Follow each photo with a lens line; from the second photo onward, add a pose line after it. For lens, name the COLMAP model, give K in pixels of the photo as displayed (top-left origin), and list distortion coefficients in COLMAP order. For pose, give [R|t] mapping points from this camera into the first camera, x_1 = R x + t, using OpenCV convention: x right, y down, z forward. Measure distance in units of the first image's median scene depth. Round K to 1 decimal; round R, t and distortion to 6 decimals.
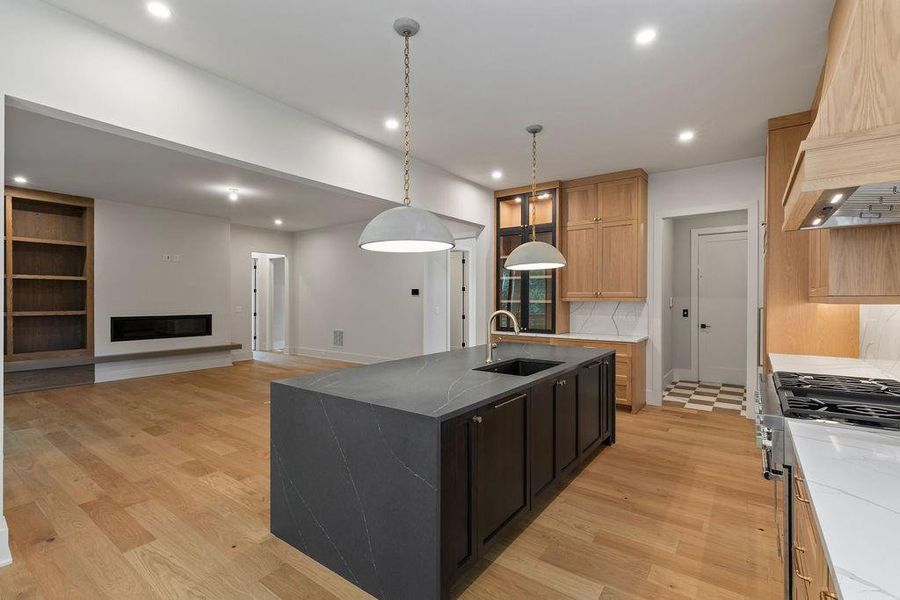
lens RADIAL K [[412.6, 0, 452.5], [0, 412.6, 299.9], [0, 0, 1]] dist [-0.009591, 0.000924]
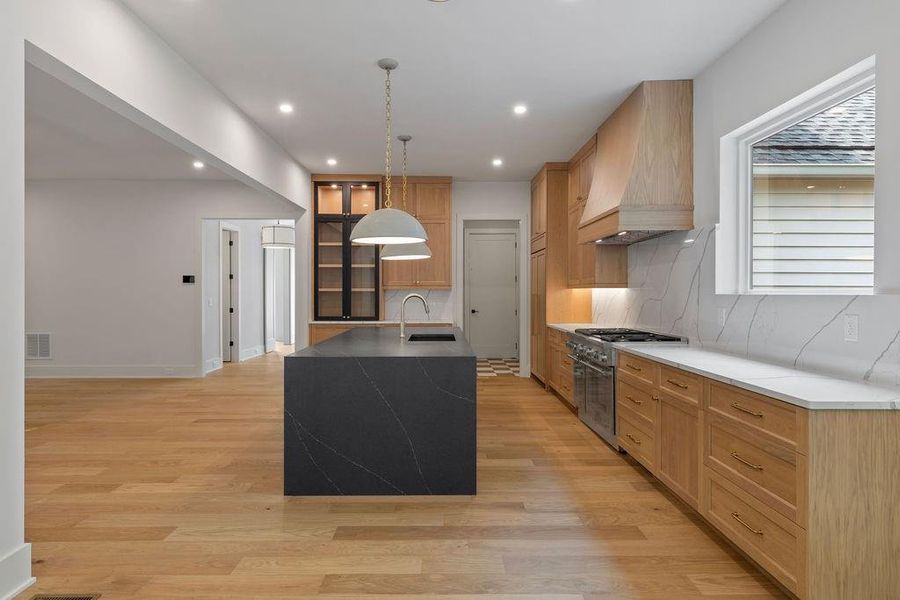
lens RADIAL K [[502.7, 0, 459.7], [0, 502.7, 292.6], [0, 0, 1]] dist [-0.011516, 0.000276]
pose [[0.791276, -0.002422, 0.611455, -0.373173], [0.002987, 0.999996, 0.000095, 0.012319], [-0.611452, 0.001751, 0.791279, -0.141714]]
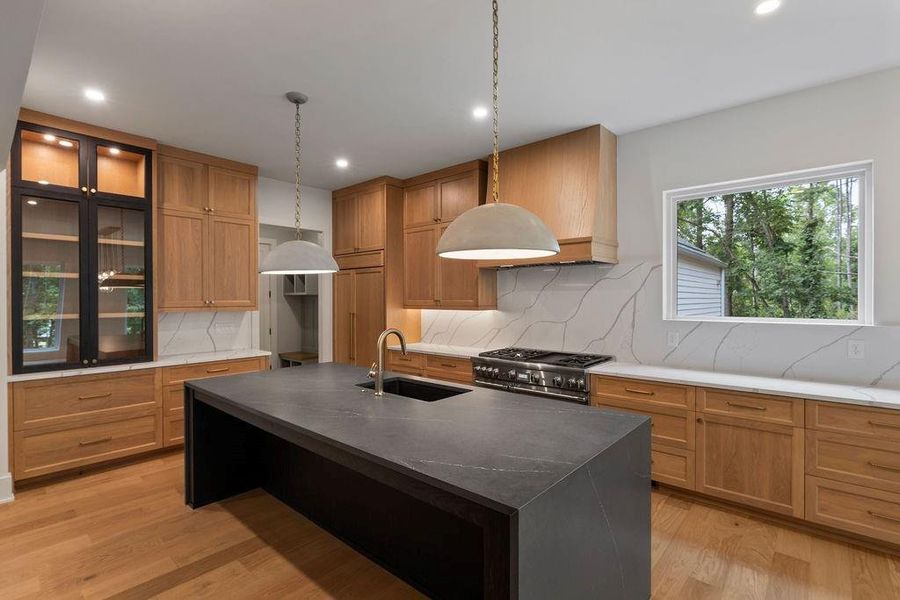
lens RADIAL K [[412.6, 0, 443.9], [0, 412.6, 300.2], [0, 0, 1]] dist [-0.009591, 0.000924]
pose [[0.102836, -0.004989, 0.994686, -0.387067], [0.004706, 0.999979, 0.004529, -0.020002], [-0.994687, 0.004216, 0.102858, 0.444697]]
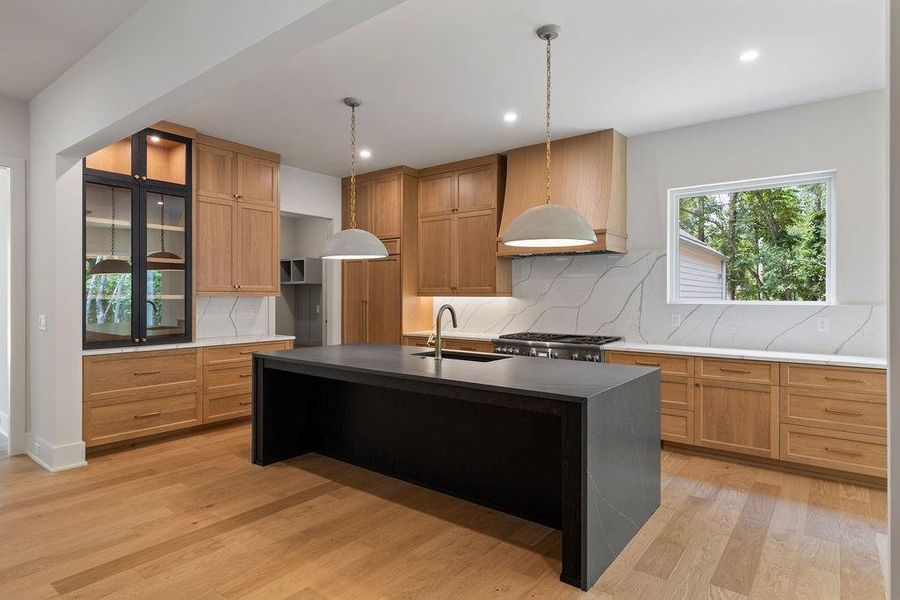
lens RADIAL K [[482.6, 0, 442.3], [0, 482.6, 296.3], [0, 0, 1]] dist [-0.000366, -0.001732]
pose [[0.040654, -0.000703, 0.999173, -0.577078], [-0.000879, 0.999999, 0.000740, 0.002453], [-0.999173, -0.000909, 0.040653, 0.530950]]
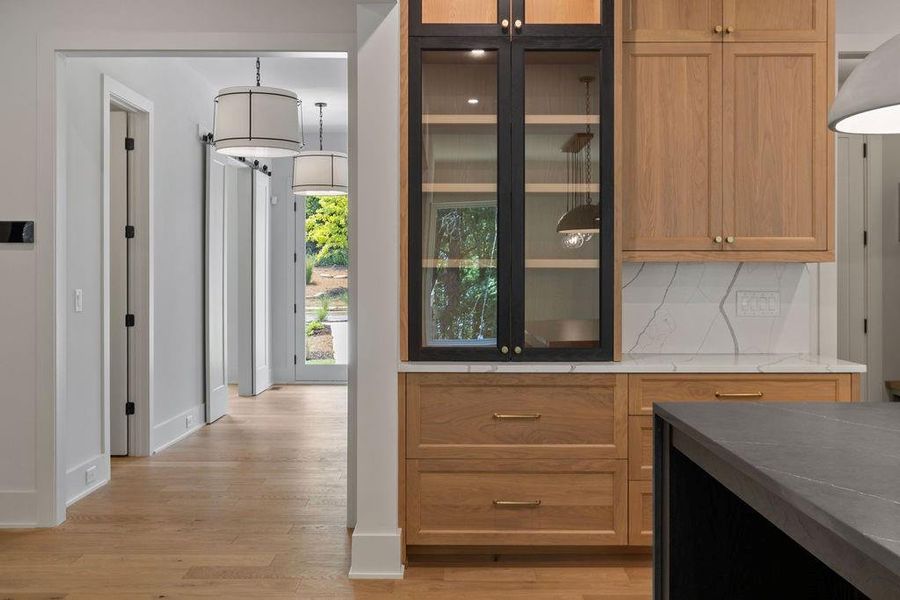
lens RADIAL K [[866.9, 0, 460.2], [0, 866.9, 281.2], [0, 0, 1]] dist [0.007122, 0.000000]
pose [[0.809125, -0.001640, 0.587634, -0.262127], [0.000641, 0.999998, 0.001908, 0.017603], [-0.587636, -0.001167, 0.809124, 0.508710]]
